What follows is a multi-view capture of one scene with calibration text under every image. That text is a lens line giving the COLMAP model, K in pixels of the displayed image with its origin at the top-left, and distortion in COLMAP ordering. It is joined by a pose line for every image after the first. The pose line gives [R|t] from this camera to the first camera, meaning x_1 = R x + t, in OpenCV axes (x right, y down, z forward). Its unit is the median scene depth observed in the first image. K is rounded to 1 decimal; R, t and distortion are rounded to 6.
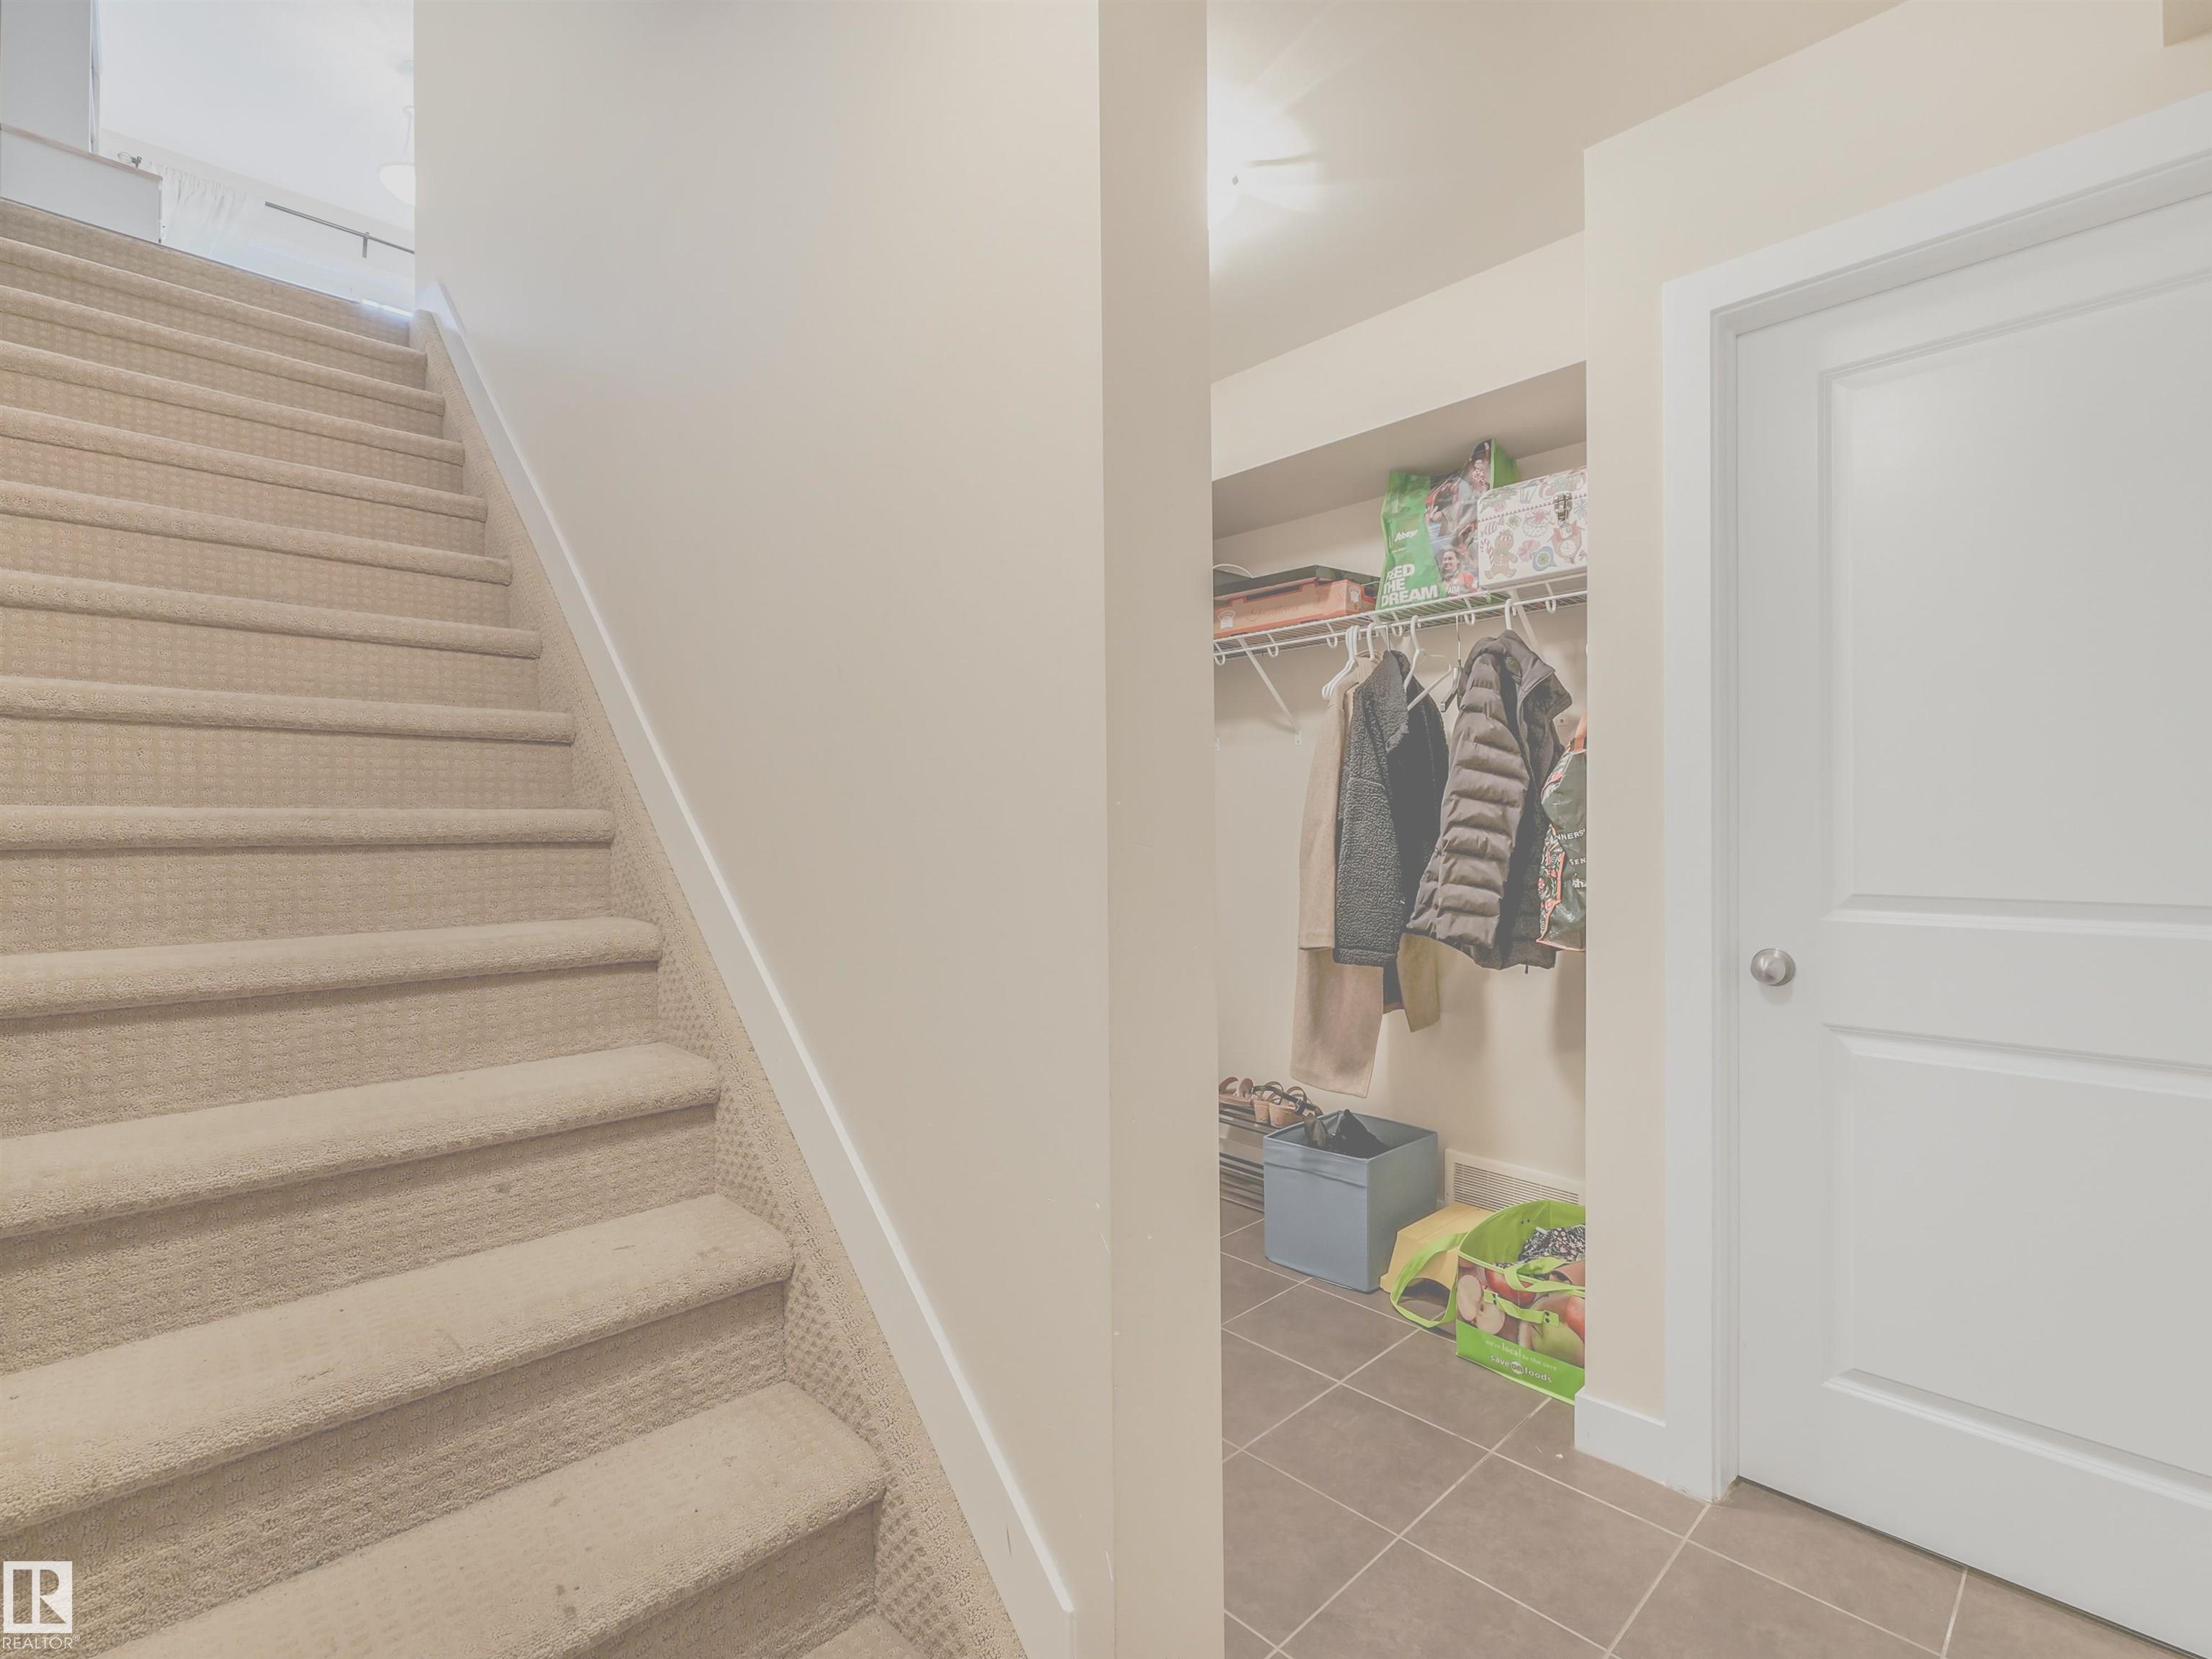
lens RADIAL K [[1050.8, 0, 1106.0], [0, 1050.8, 829.5], [0, 0, 1]] dist [0.010063, 0.000733]
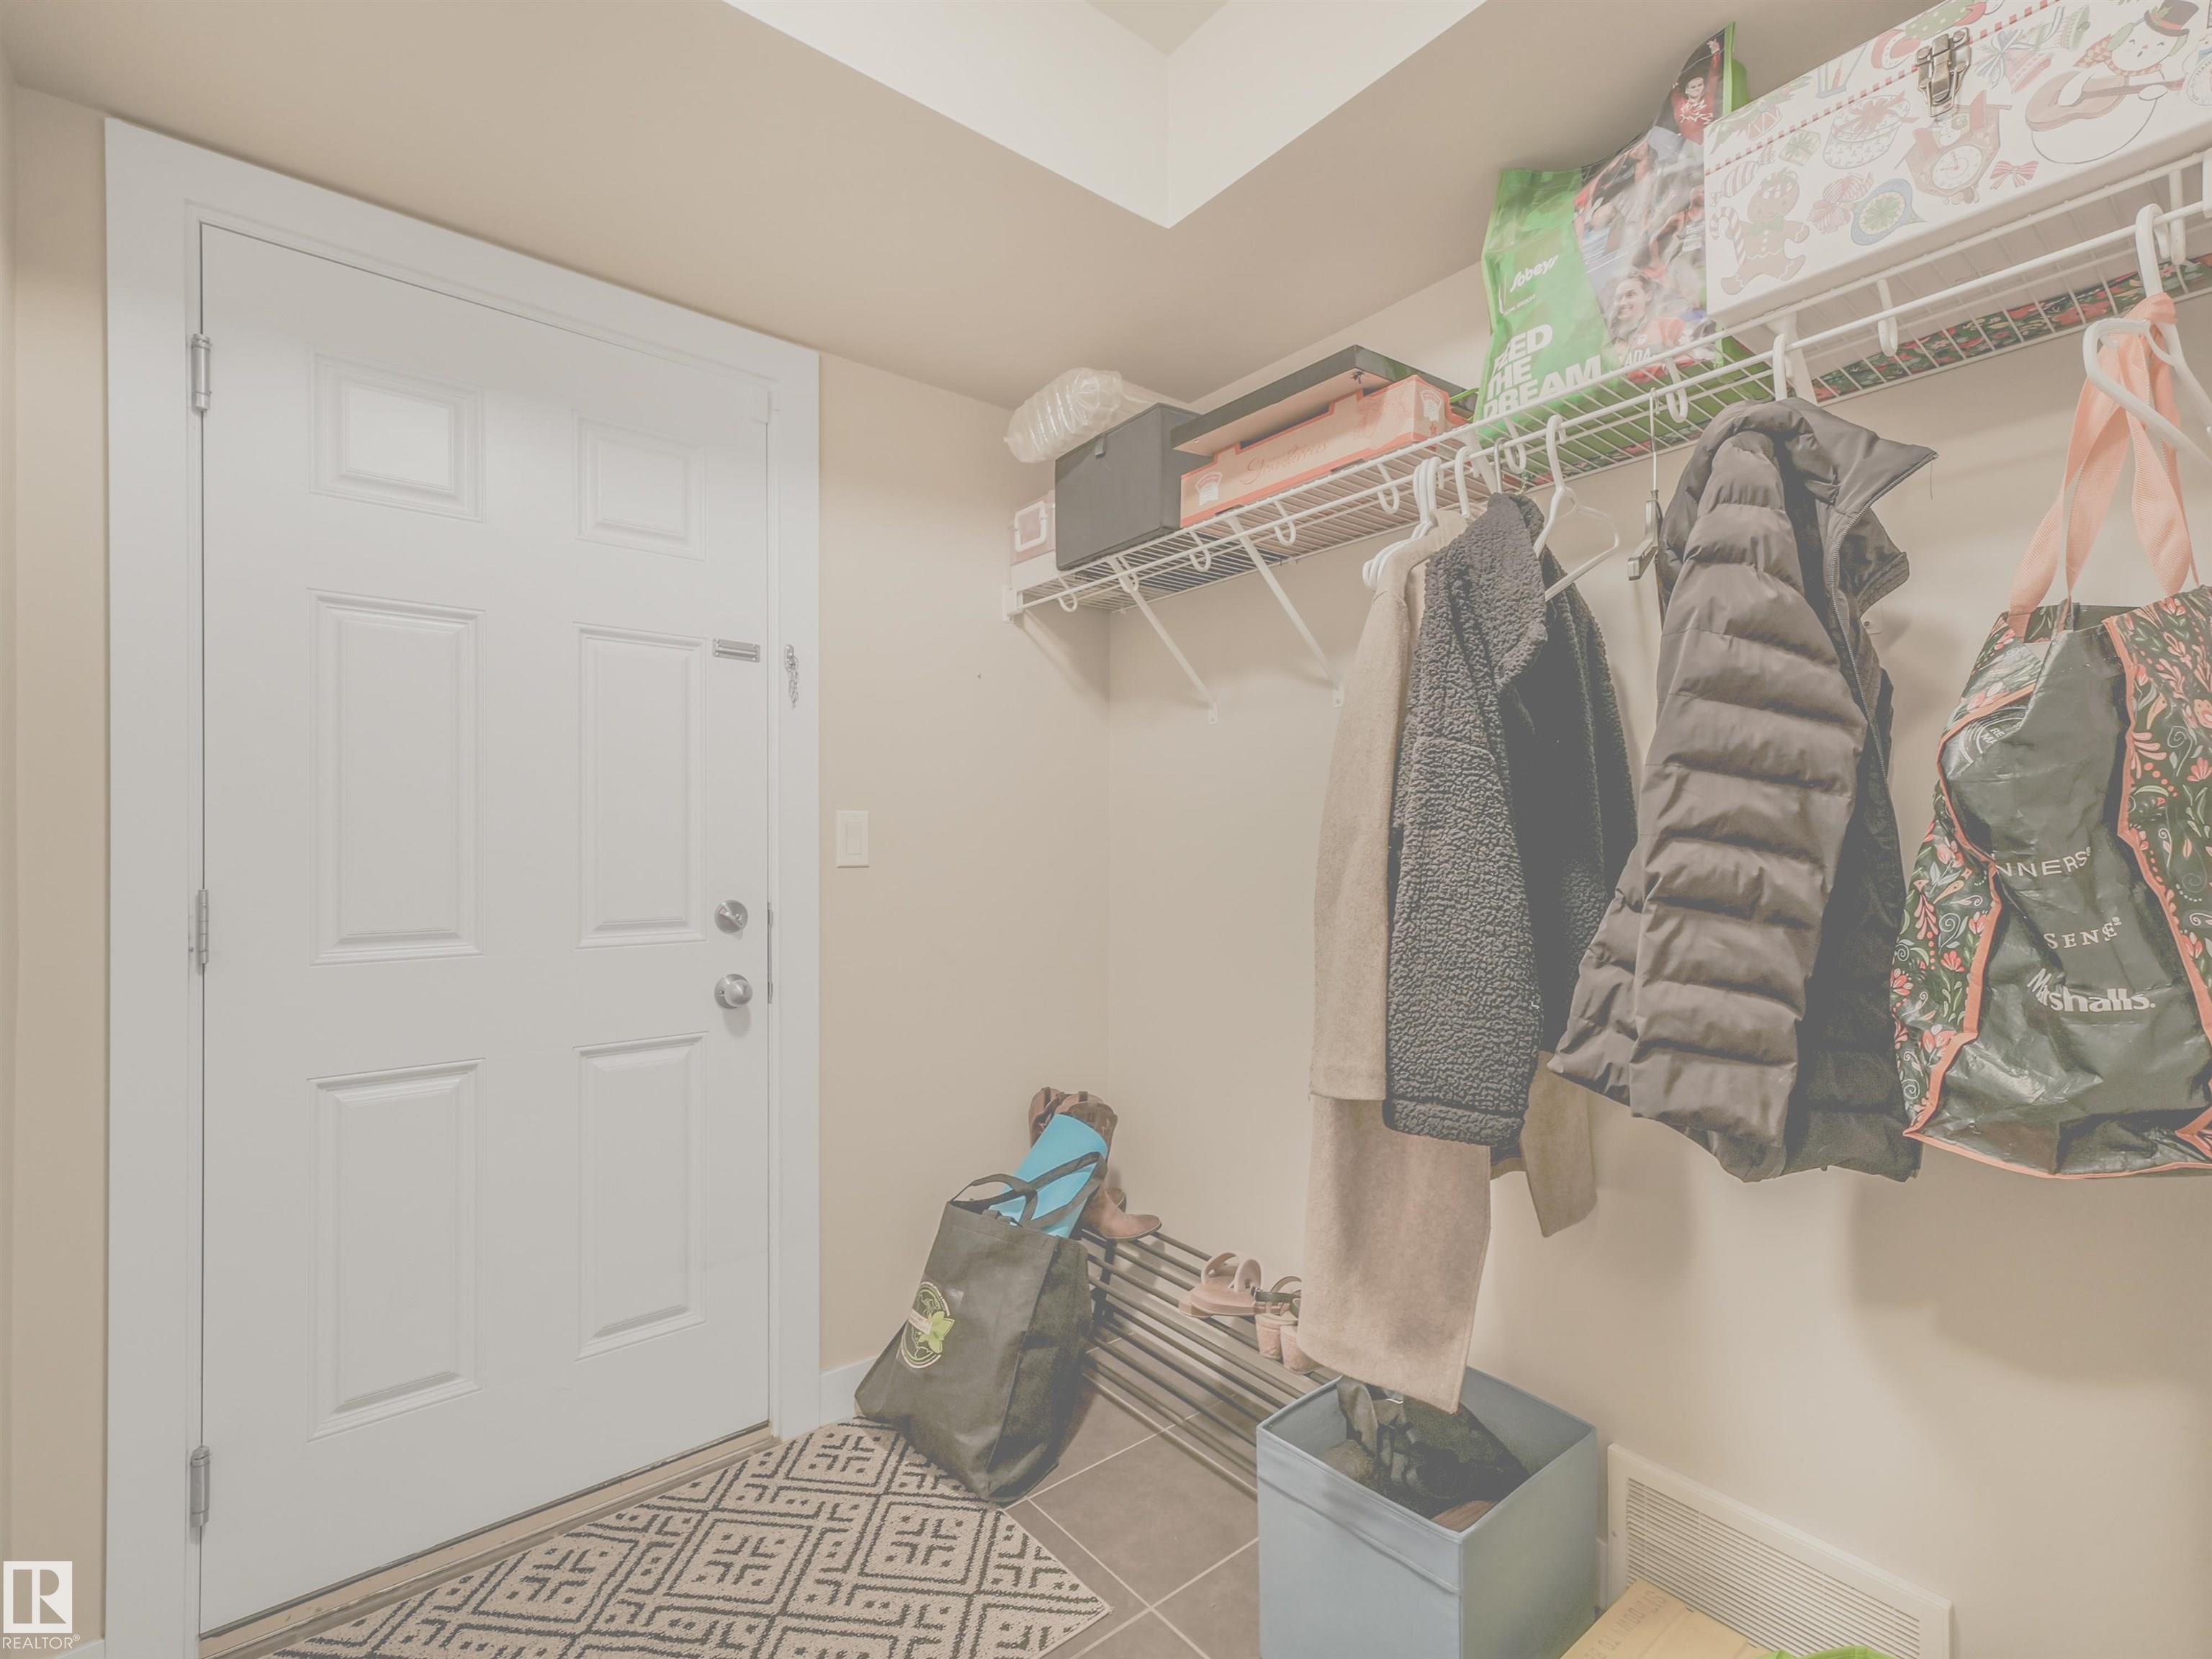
lens RADIAL K [[1001.6, 0, 1108.1], [0, 1001.6, 840.5], [0, 0, 1]] dist [0.011355, 0.000224]
pose [[0.995993, -0.000142, -0.089430, 0.133830], [-0.000417, 0.999980, -0.006233, -0.000339], [0.089429, 0.006246, 0.995974, 0.540359]]
